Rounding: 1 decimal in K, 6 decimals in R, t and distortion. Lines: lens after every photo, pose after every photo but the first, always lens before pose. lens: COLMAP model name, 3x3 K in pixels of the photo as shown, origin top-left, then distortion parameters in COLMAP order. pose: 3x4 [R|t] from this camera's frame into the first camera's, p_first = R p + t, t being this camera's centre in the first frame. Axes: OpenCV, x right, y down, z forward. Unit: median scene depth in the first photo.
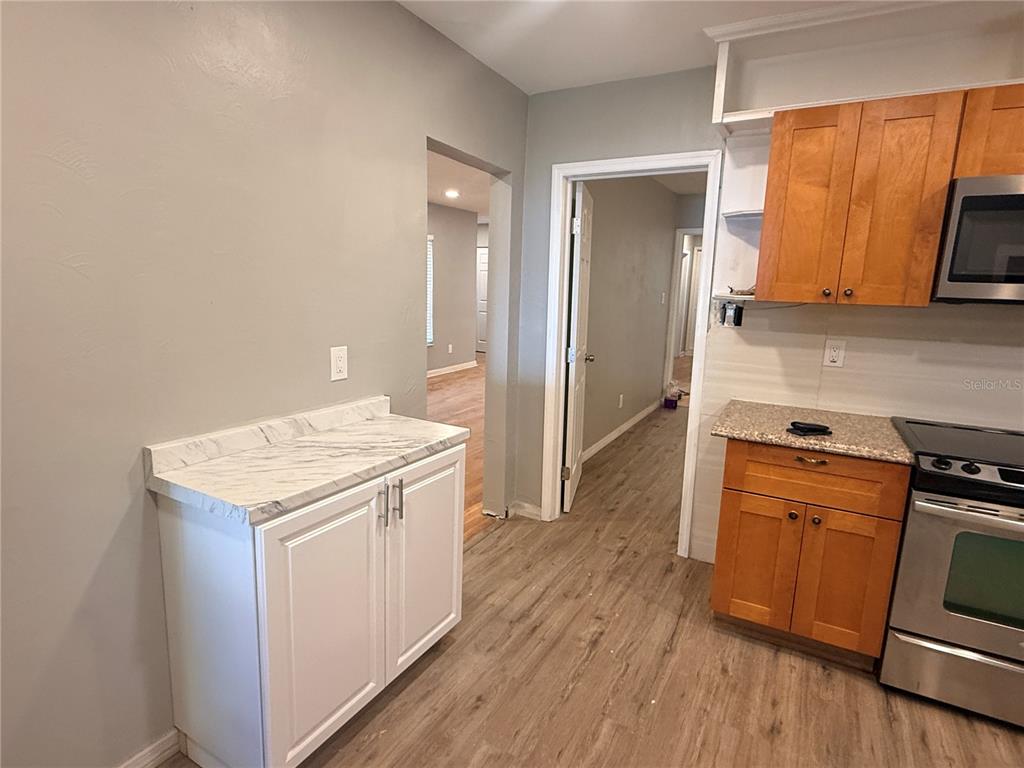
lens RADIAL K [[547.2, 0, 511.2], [0, 547.2, 384.6], [0, 0, 1]] dist [-0.008552, 0.008050]
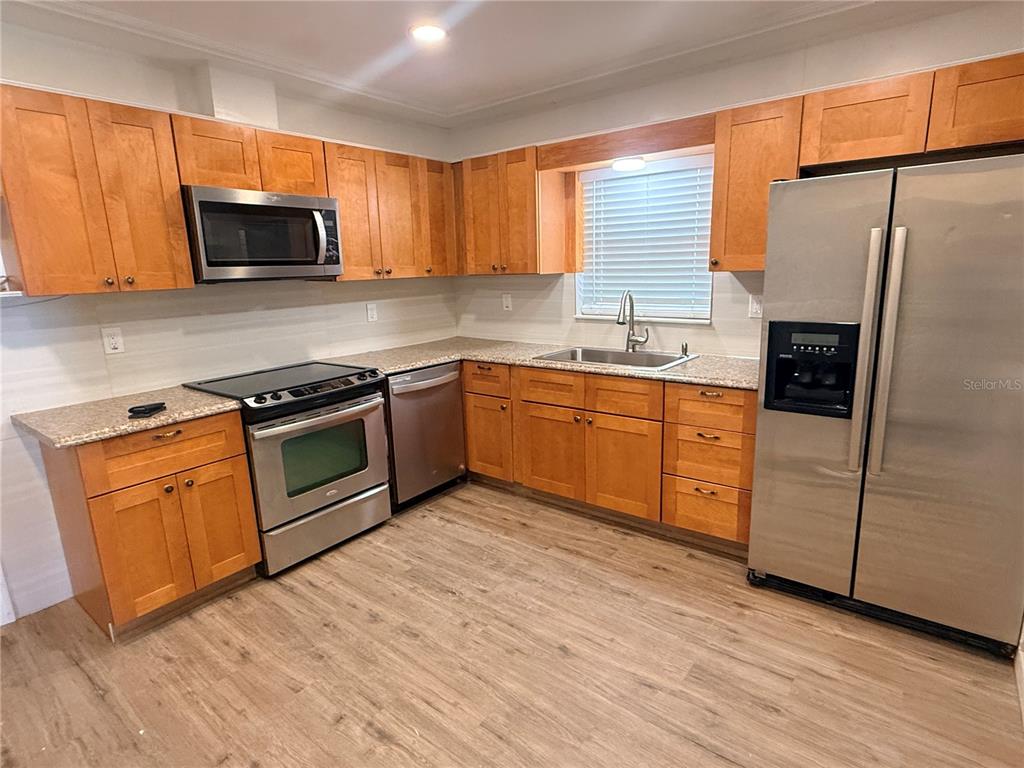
lens RADIAL K [[547.2, 0, 509.9], [0, 547.2, 382.1], [0, 0, 1]] dist [-0.008552, 0.008050]
pose [[0.152506, -0.235751, 0.959773, -0.364827], [0.218627, 0.955120, 0.199868, -0.029728], [-0.963818, 0.179351, 0.197203, 0.105162]]
